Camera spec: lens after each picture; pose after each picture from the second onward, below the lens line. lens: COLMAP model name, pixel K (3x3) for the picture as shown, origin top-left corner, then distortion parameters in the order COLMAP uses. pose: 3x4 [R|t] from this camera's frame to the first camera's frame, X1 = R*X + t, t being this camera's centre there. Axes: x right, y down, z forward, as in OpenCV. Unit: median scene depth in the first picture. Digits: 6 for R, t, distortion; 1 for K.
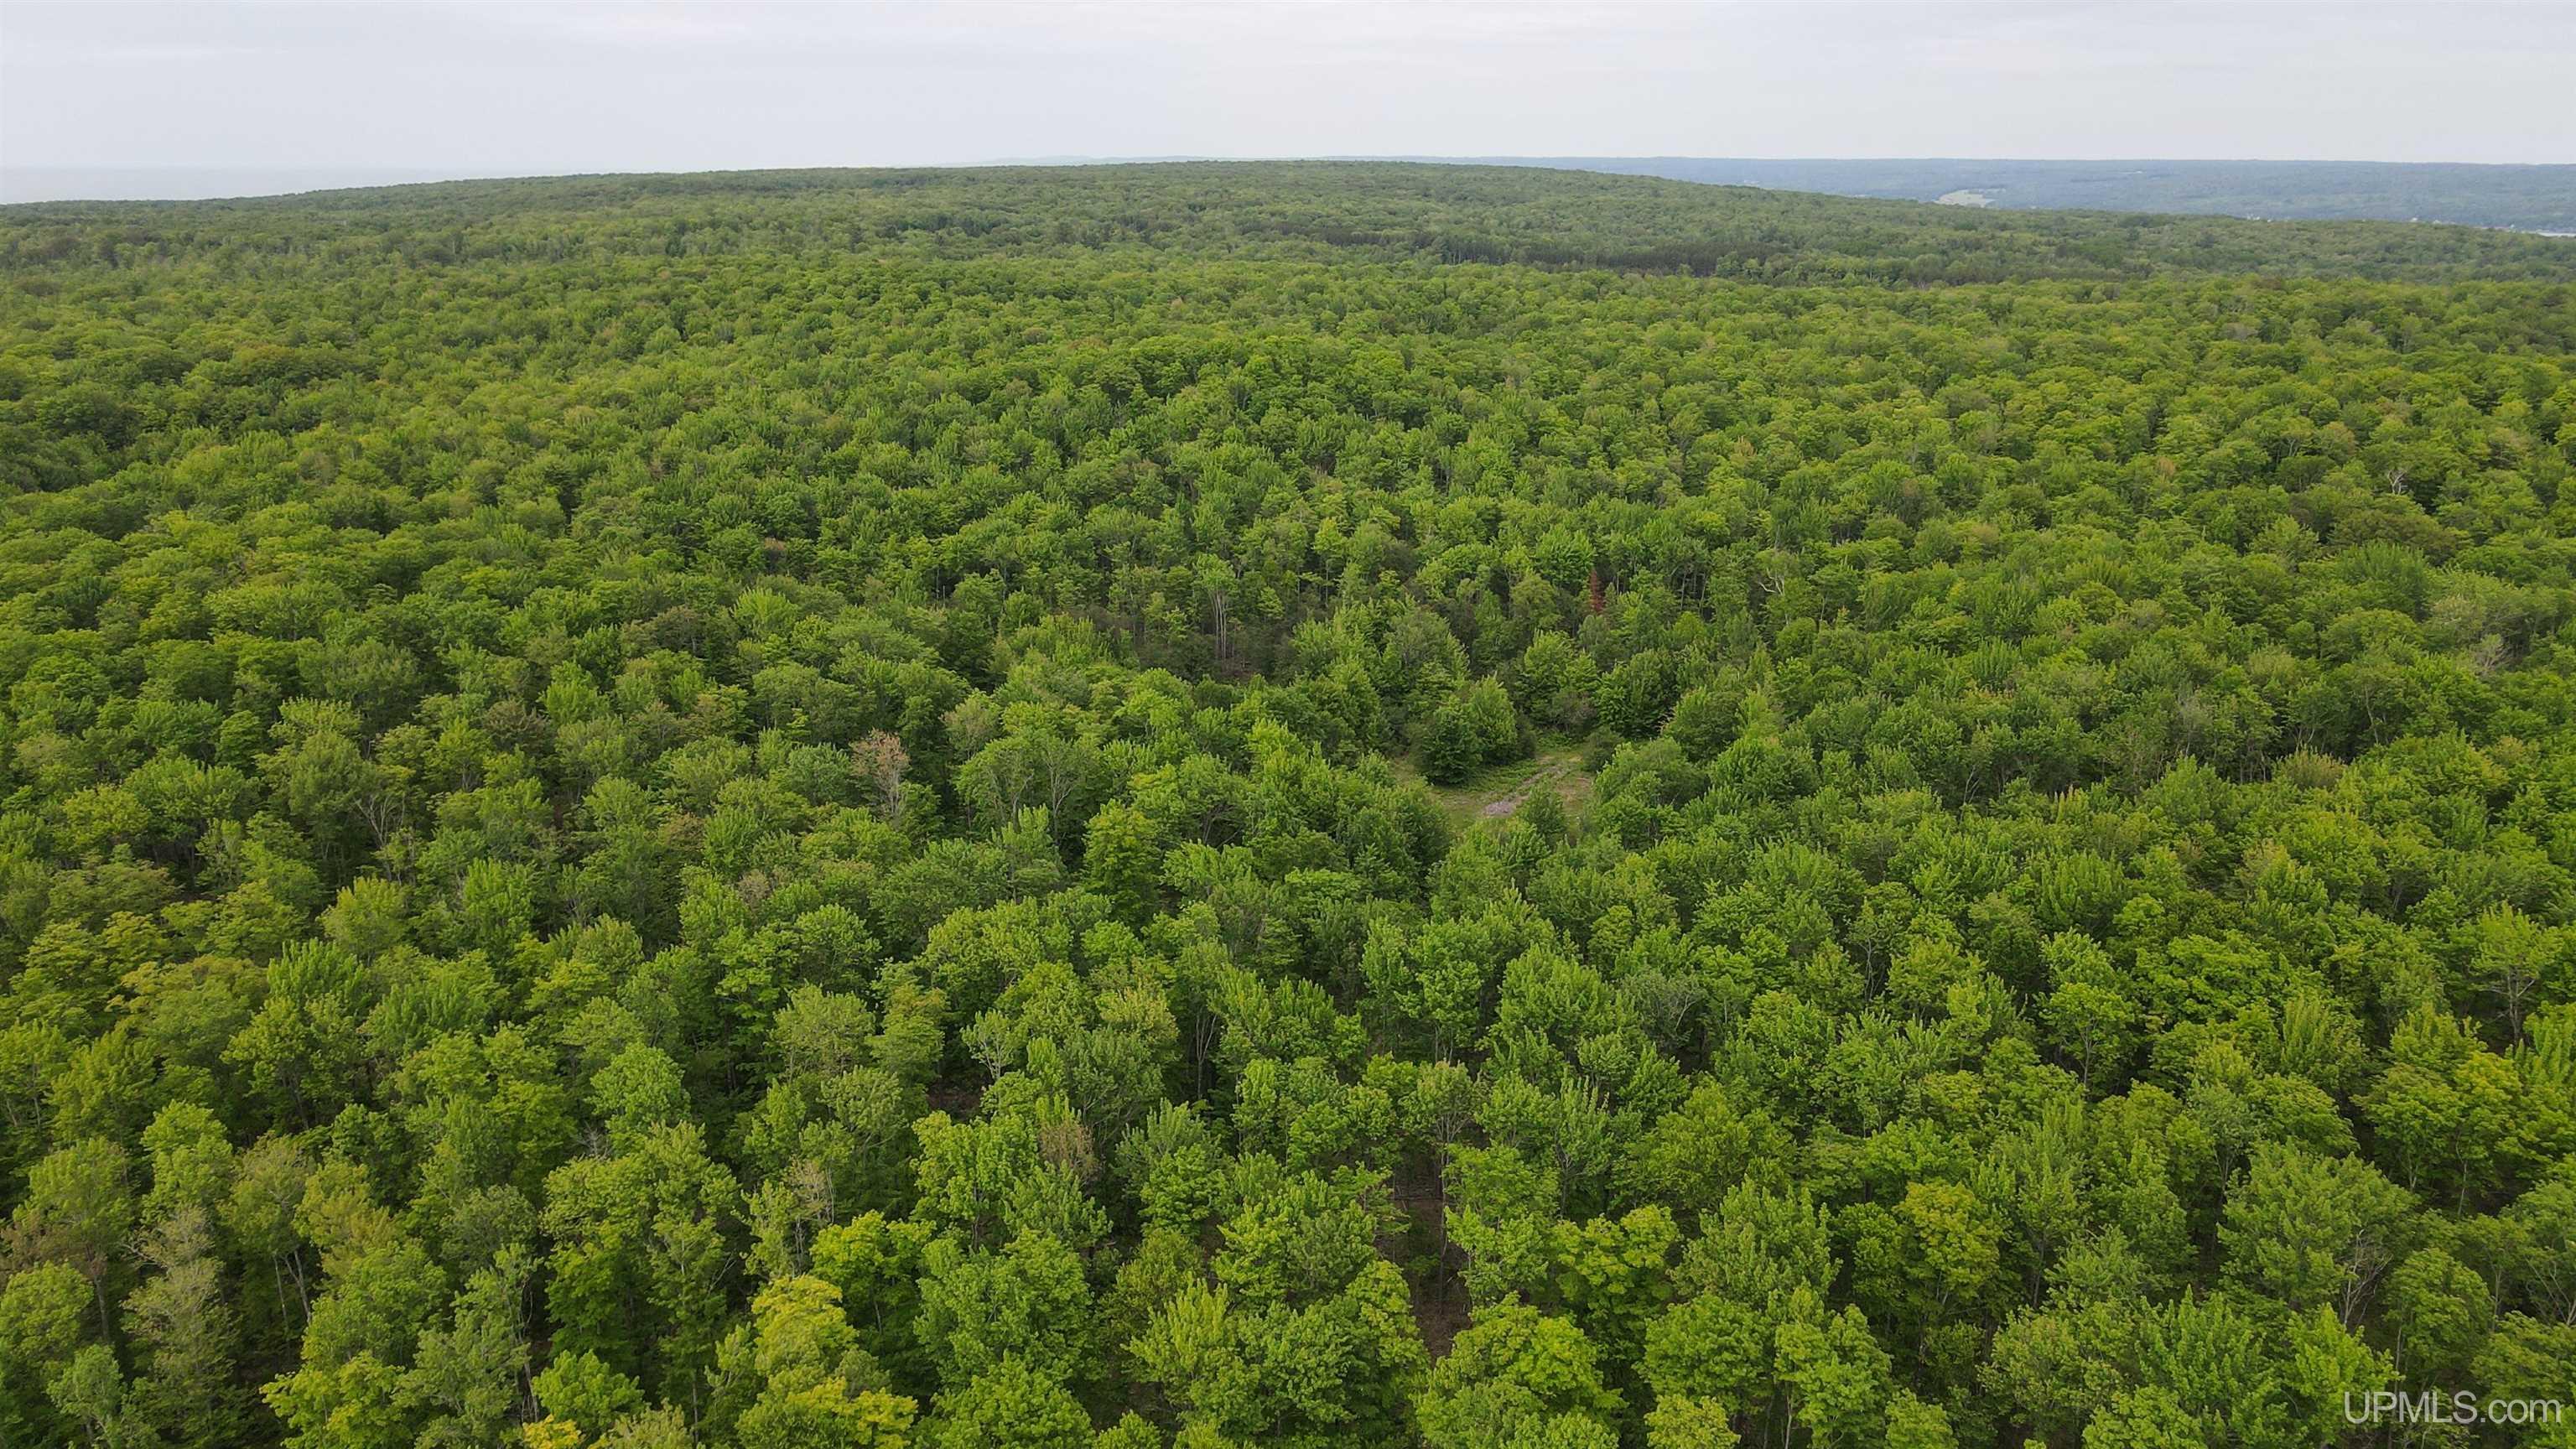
lens RADIAL K [[1911.1, 0, 1303.3], [0, 1911.1, 712.9], [0, 0, 1]] dist [0.000078, 0.026740]
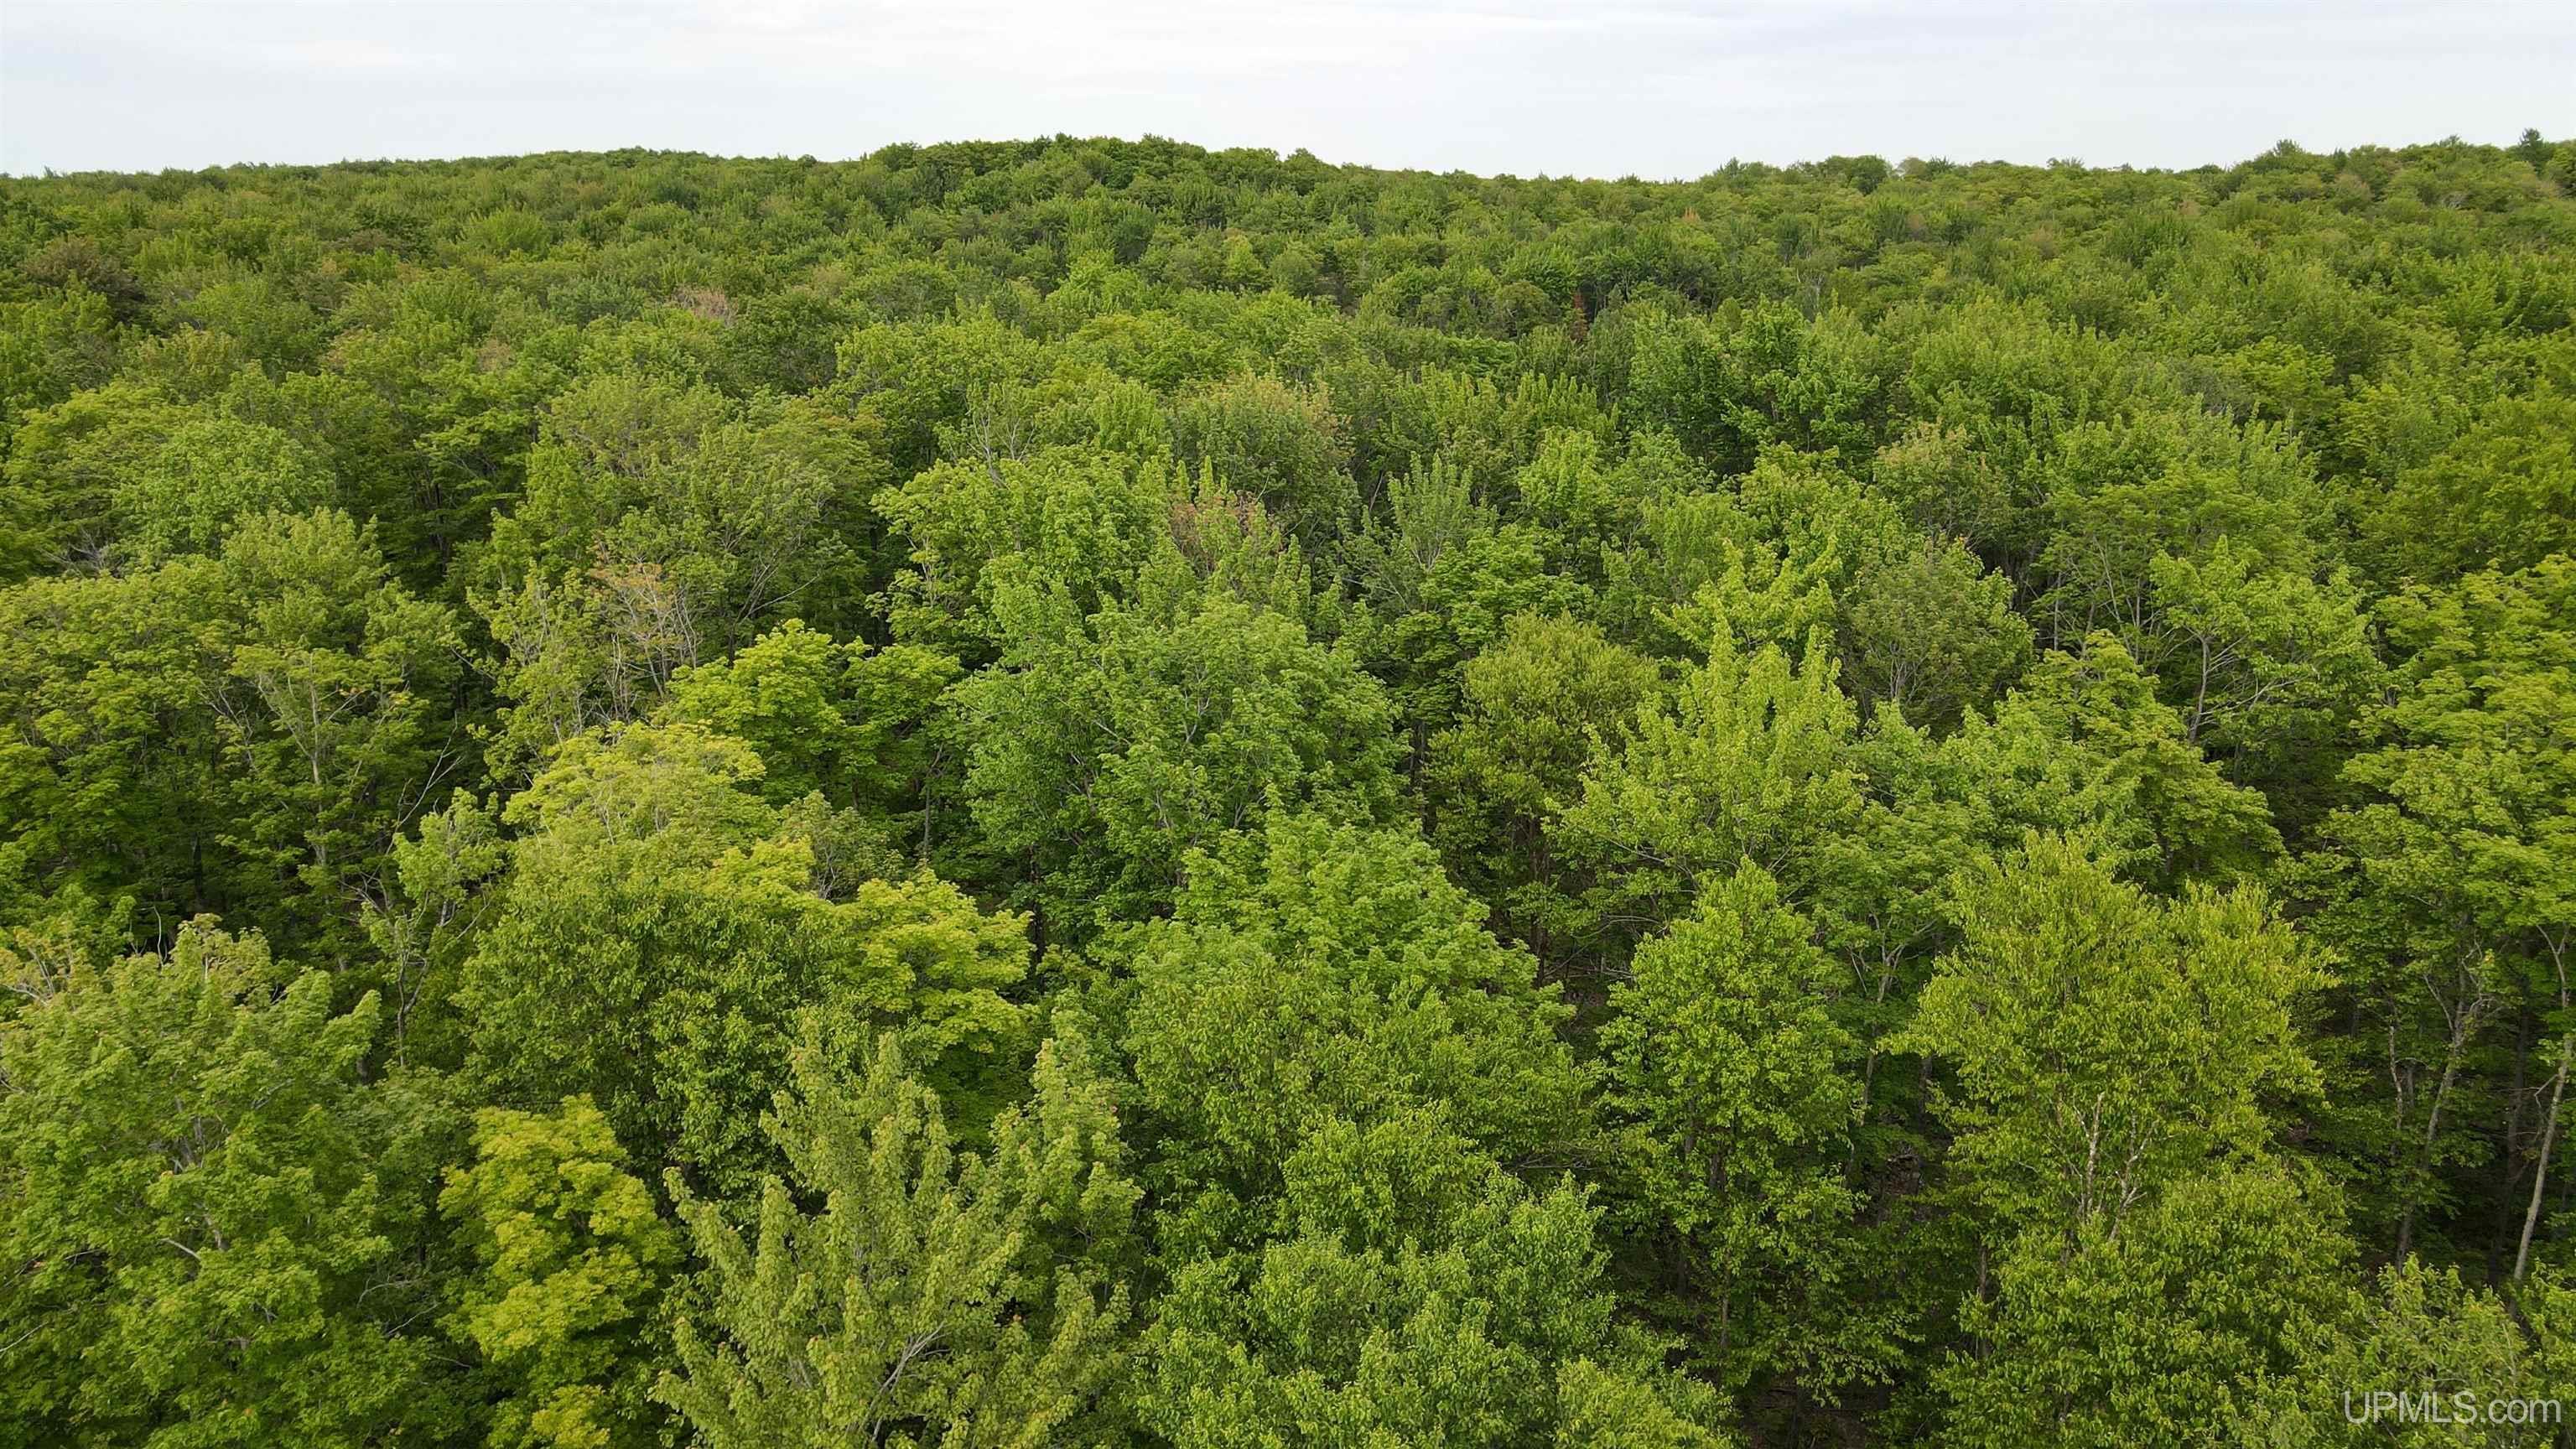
lens RADIAL K [[1911.1, 0, 1290.5], [0, 1911.1, 707.6], [0, 0, 1]] dist [0.000078, 0.026740]
pose [[0.993170, -0.044275, 0.107949, -0.102071], [0.046107, 0.998831, -0.014531, 0.176615], [-0.107179, 0.019408, 0.994050, 0.357133]]
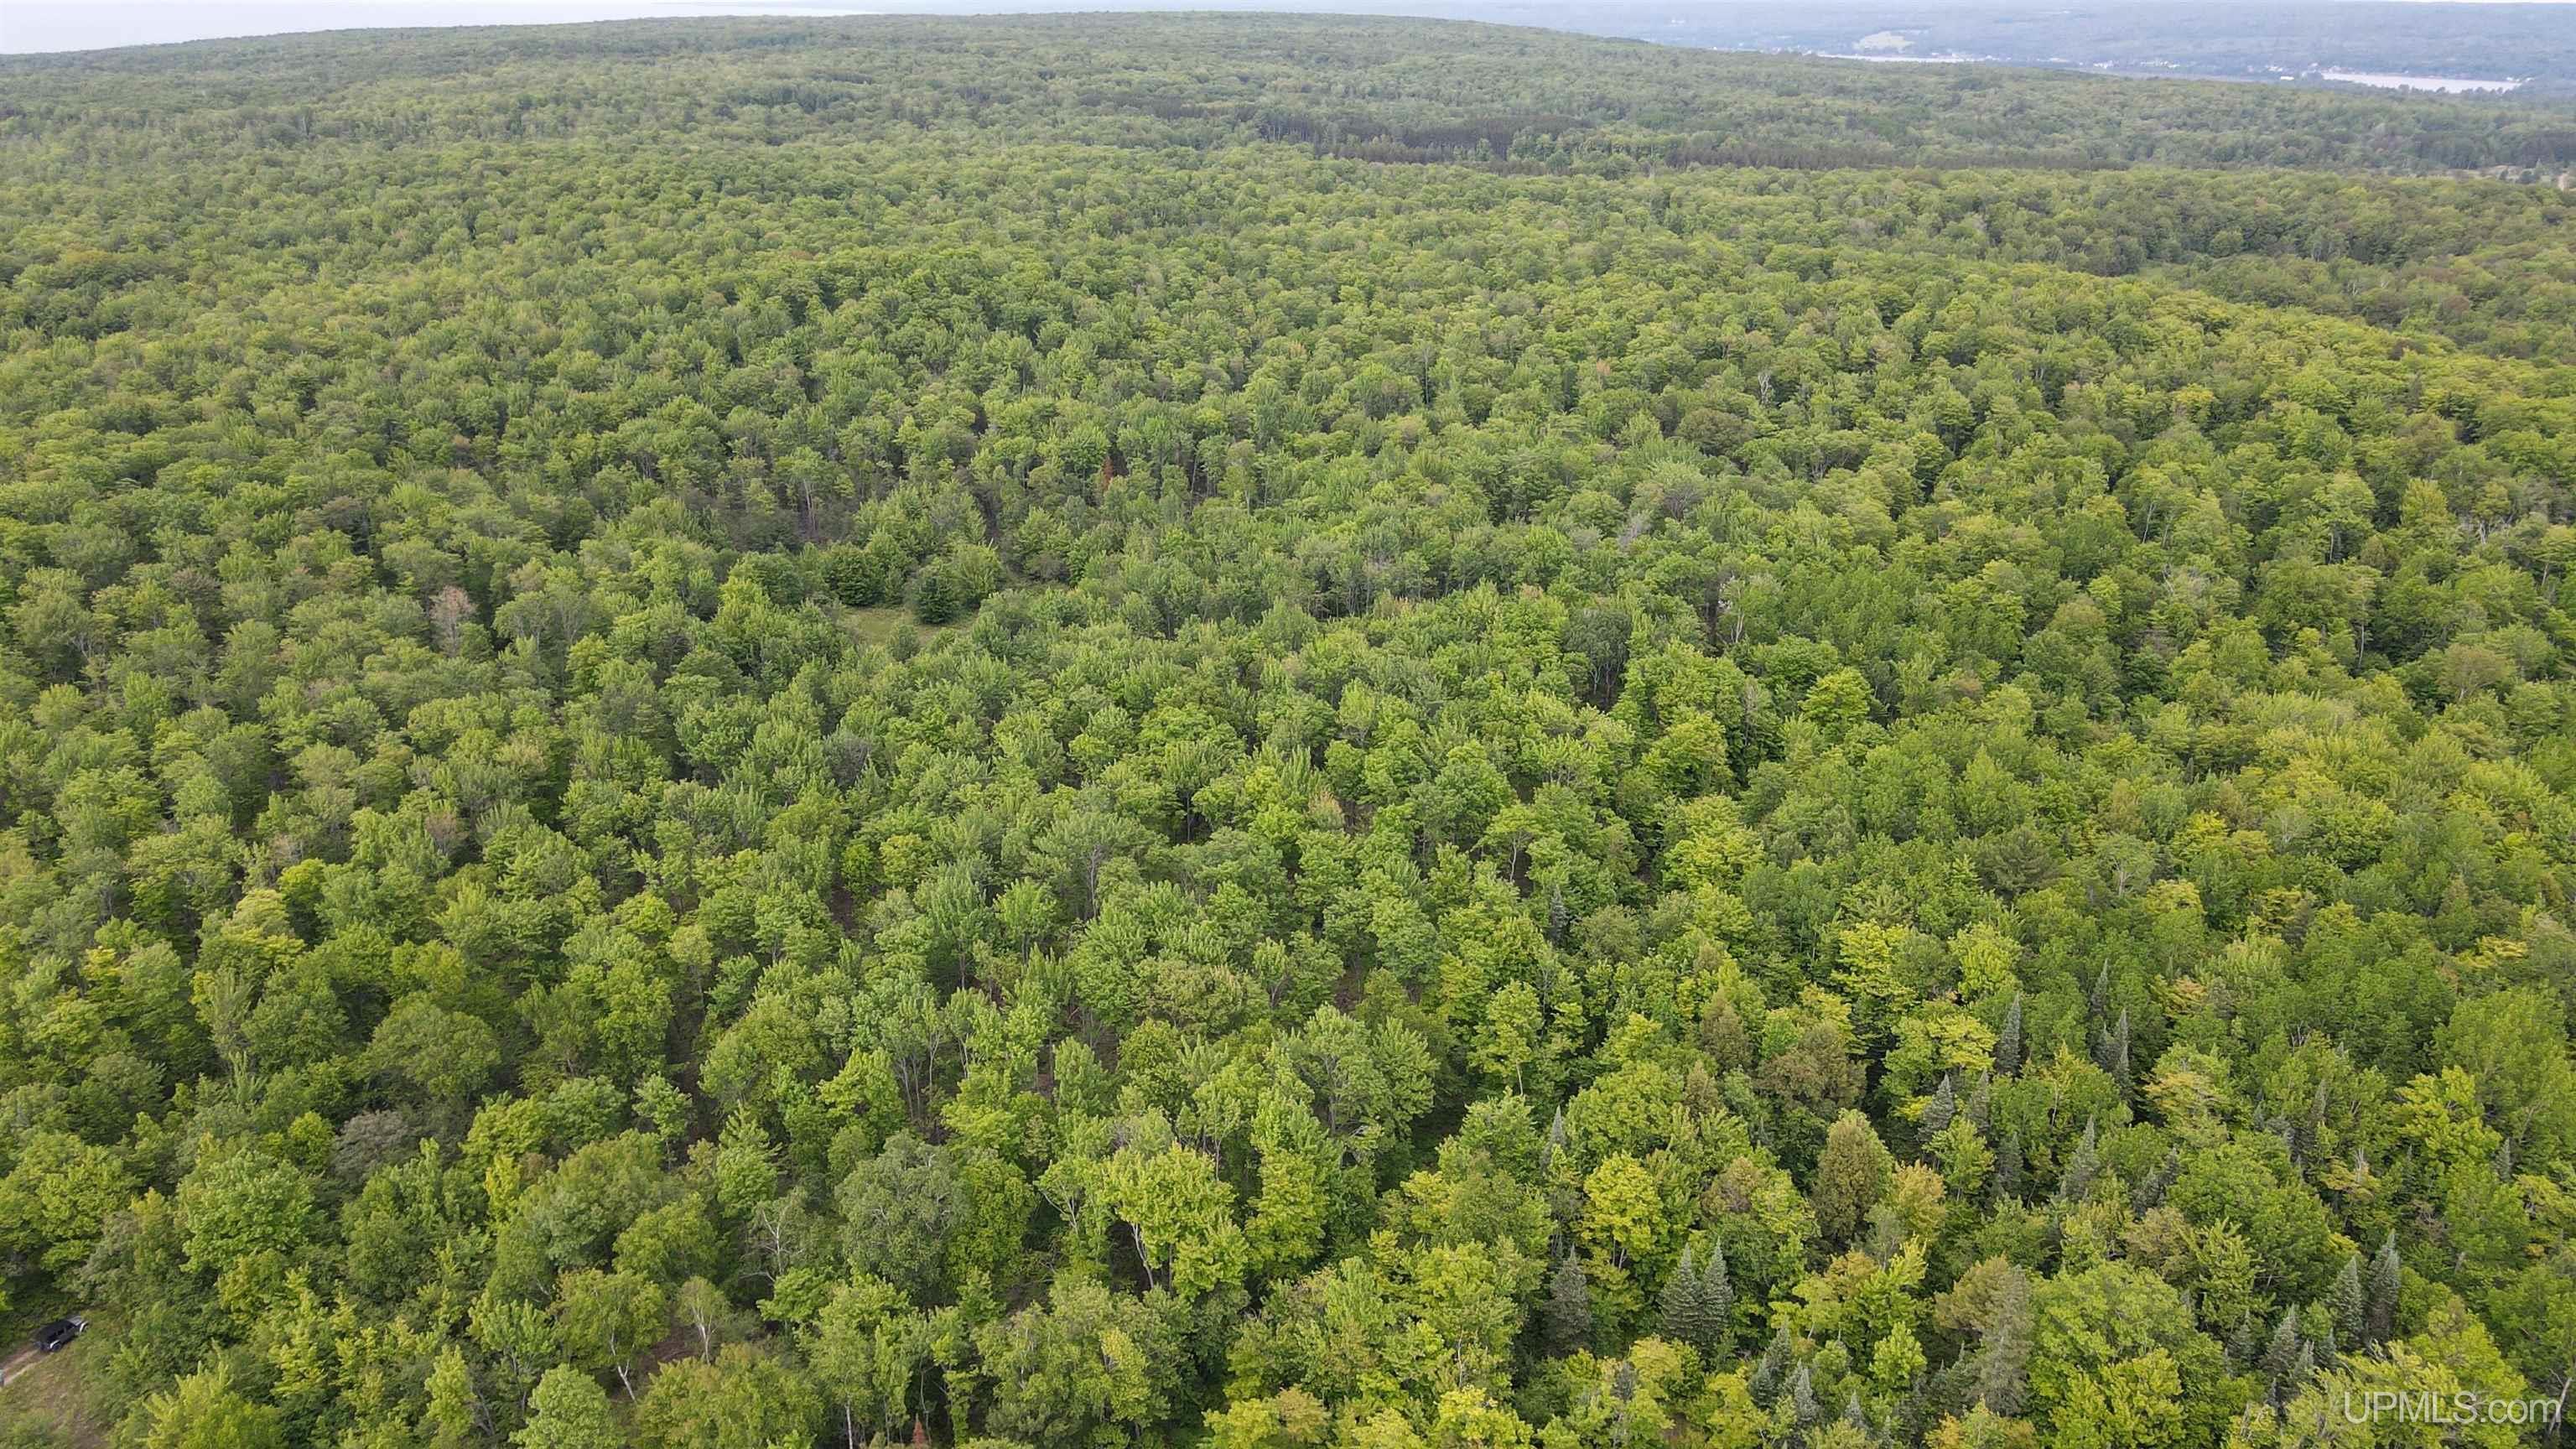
lens RADIAL K [[1911.1, 0, 1295.6], [0, 1911.1, 686.3], [0, 0, 1]] dist [0.000078, 0.026740]
pose [[0.999543, -0.008674, 0.028963, 0.392661], [0.006772, 0.997854, 0.065124, -0.006189], [-0.029465, -0.064898, 0.997457, -0.492237]]
